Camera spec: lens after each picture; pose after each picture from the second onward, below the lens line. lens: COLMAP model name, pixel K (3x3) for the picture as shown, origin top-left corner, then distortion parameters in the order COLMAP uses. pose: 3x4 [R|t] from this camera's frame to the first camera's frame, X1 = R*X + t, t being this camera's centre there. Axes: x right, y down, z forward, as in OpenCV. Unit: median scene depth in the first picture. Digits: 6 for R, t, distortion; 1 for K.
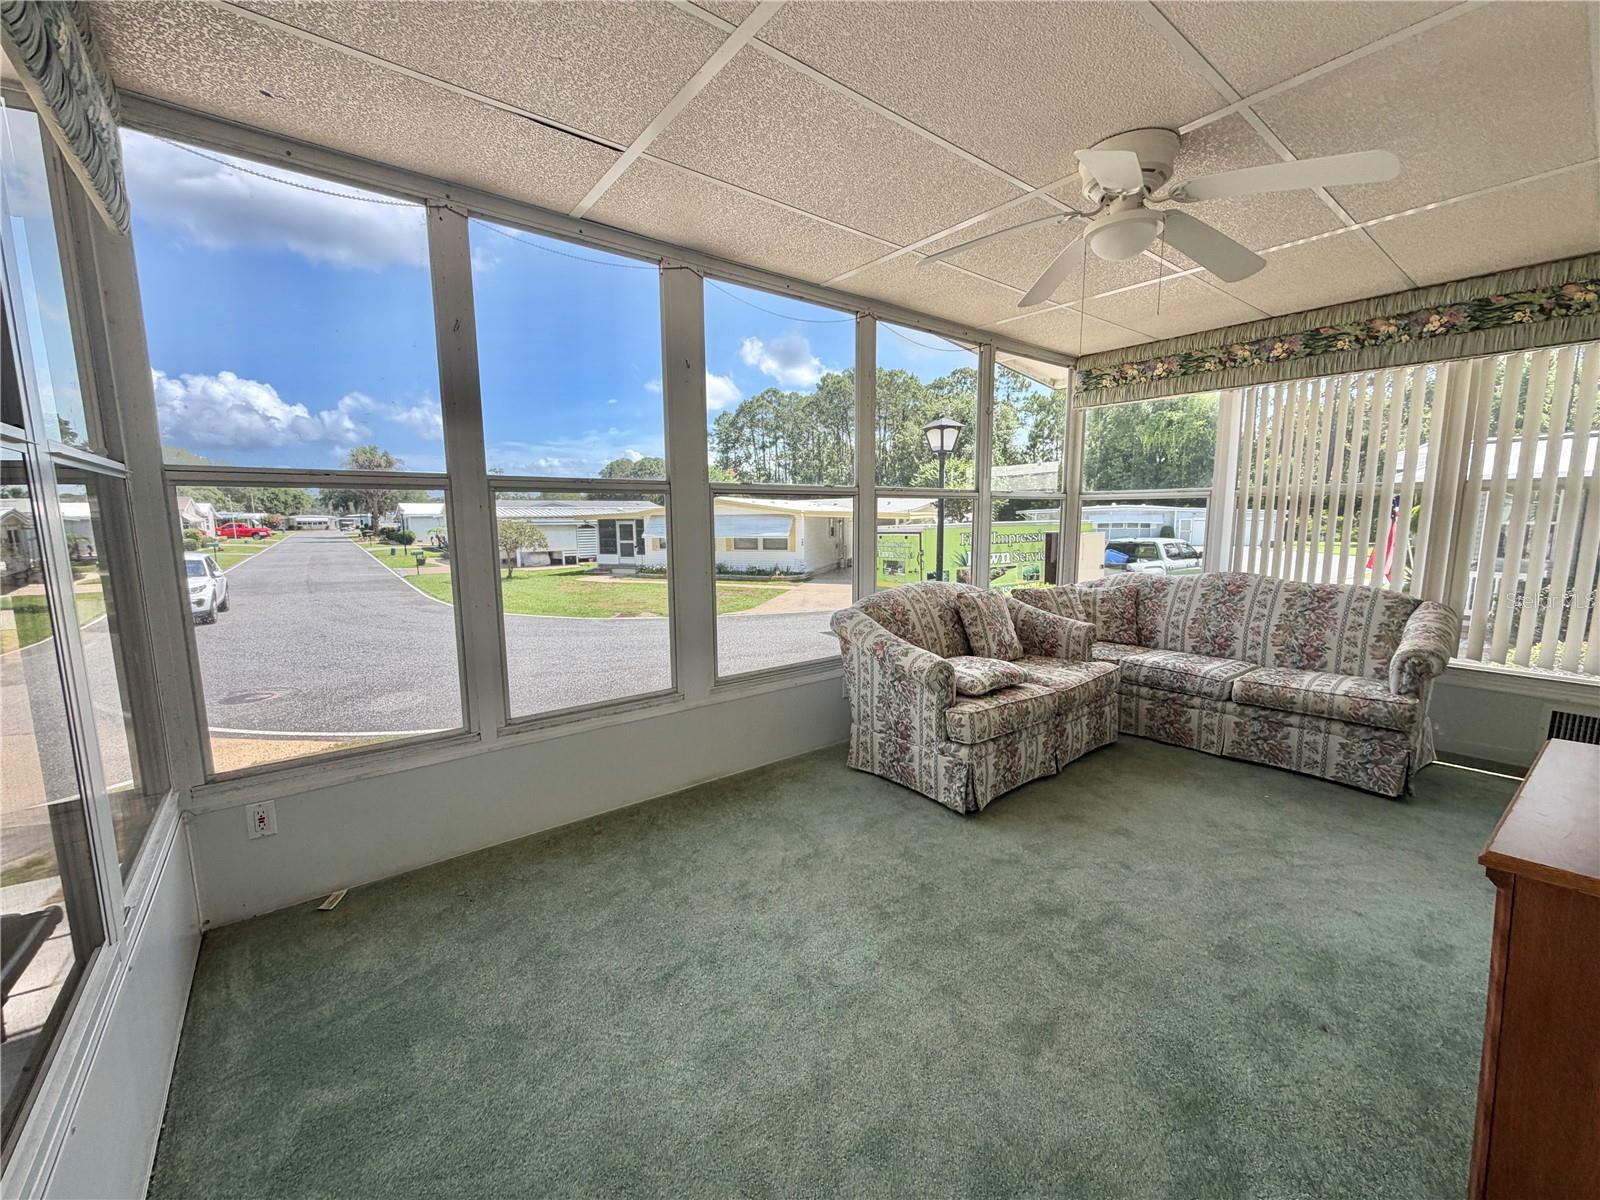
lens RADIAL K [[641.1, 0, 799.4], [0, 641.1, 602.1], [0, 0, 1]] dist [0.000597, -0.000017]
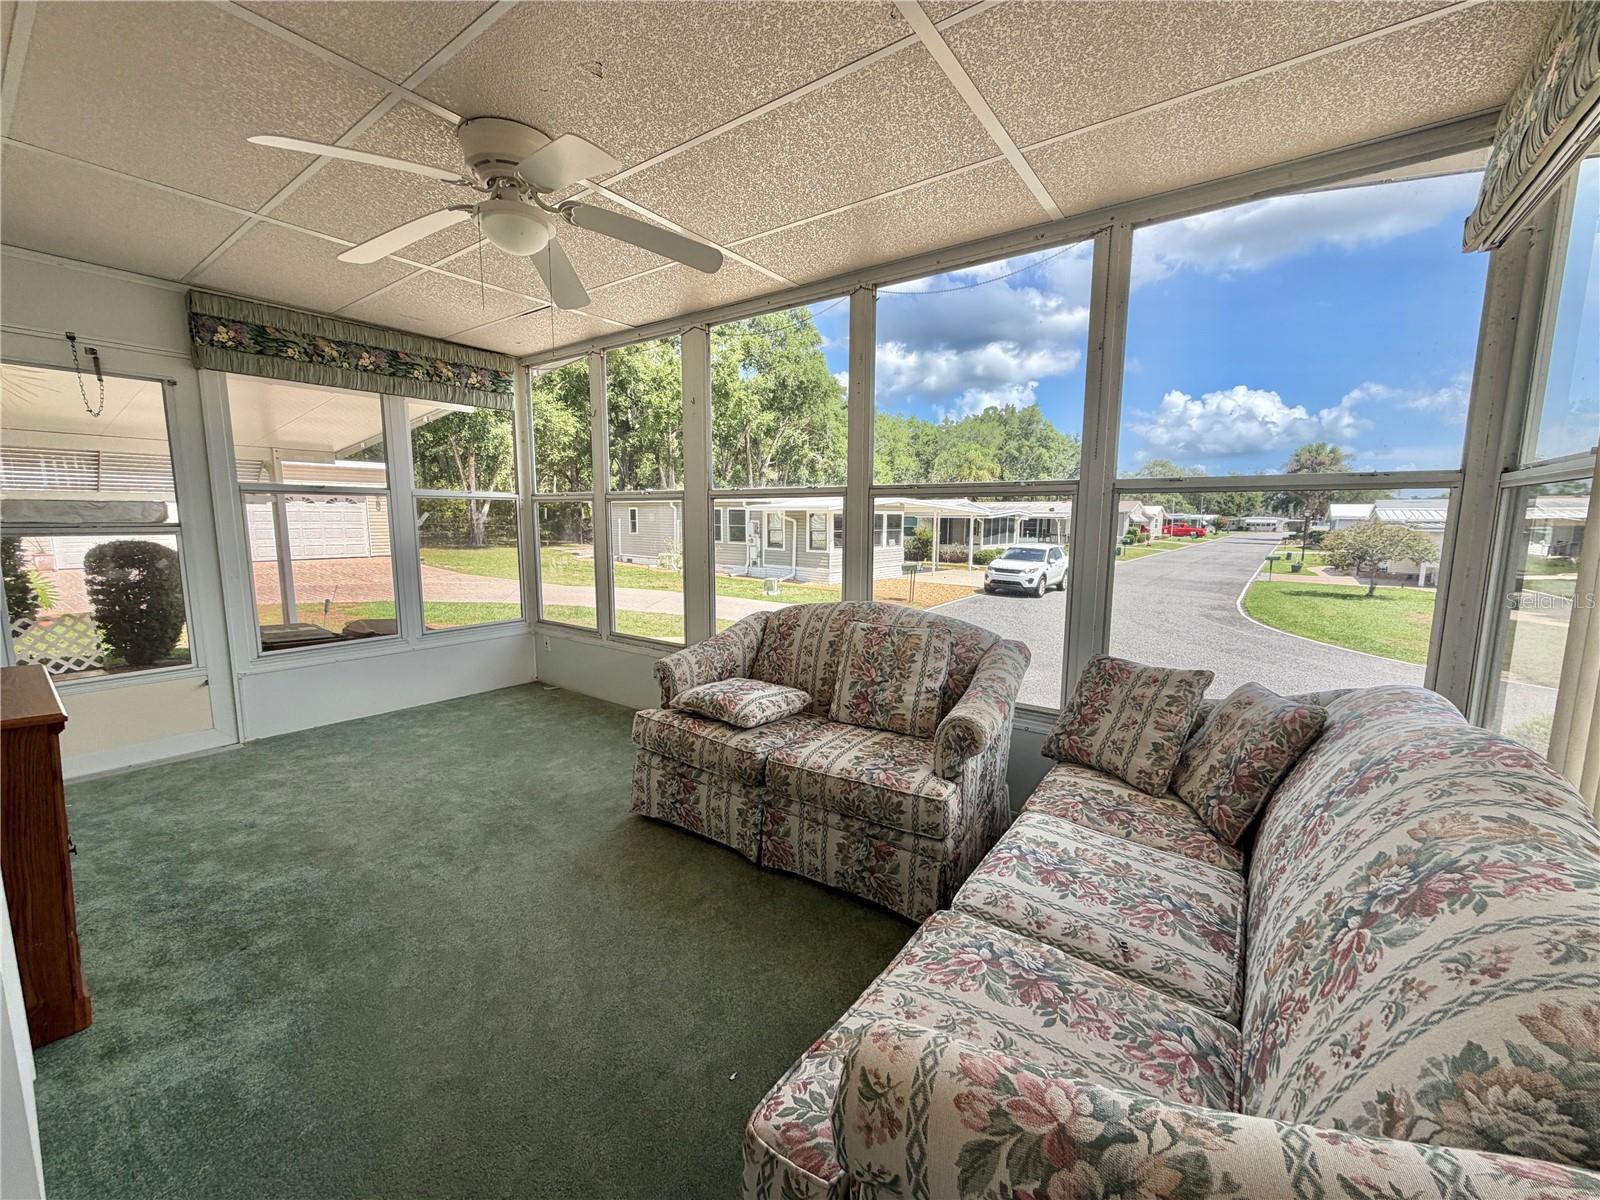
lens RADIAL K [[641.1, 0, 796.2], [0, 641.1, 601.0], [0, 0, 1]] dist [0.000597, -0.000017]
pose [[0.266972, 0.134395, -0.954287, 0.964092], [-0.138658, 0.985282, 0.099969, -0.103620], [0.953677, 0.105631, 0.281677, 0.709271]]
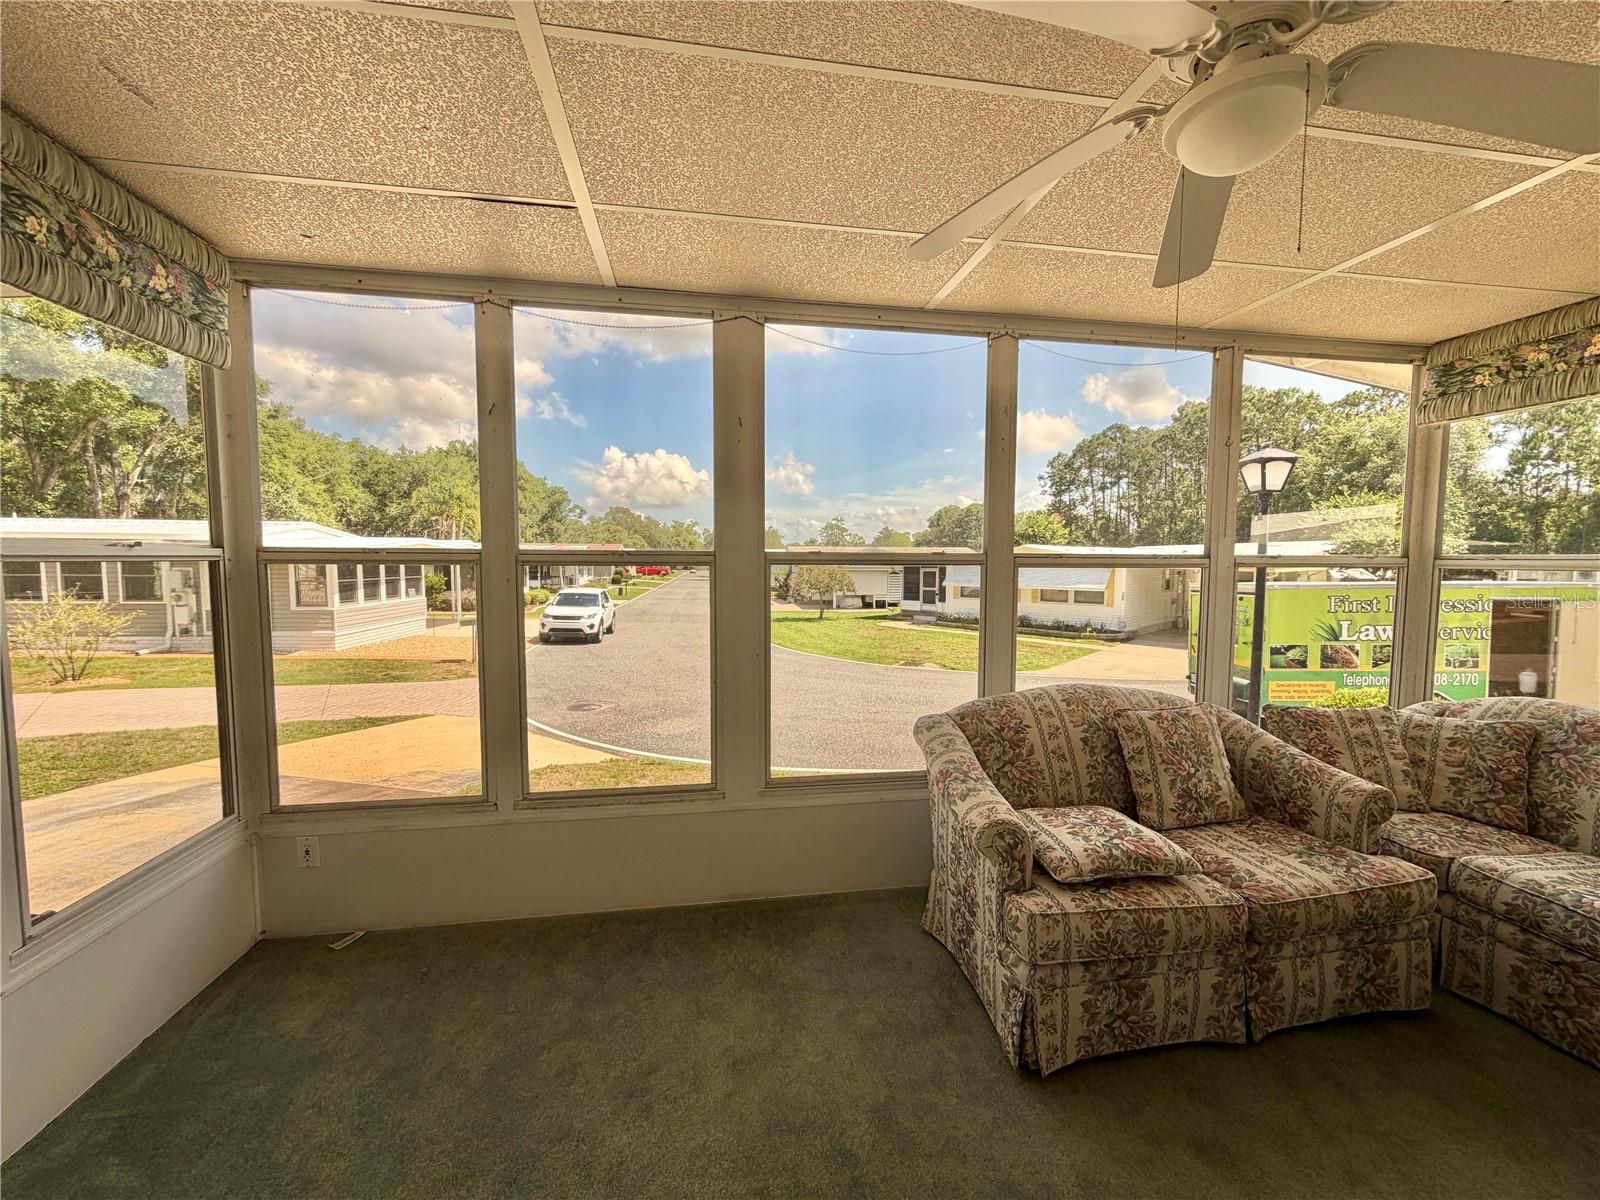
lens RADIAL K [[641.1, 0, 798.1], [0, 641.1, 601.1], [0, 0, 1]] dist [0.000597, -0.000017]
pose [[0.876278, 0.041991, -0.479972, 0.270925], [-0.075868, 0.995792, -0.051394, -0.067346], [0.475795, 0.081450, 0.875777, 0.225502]]
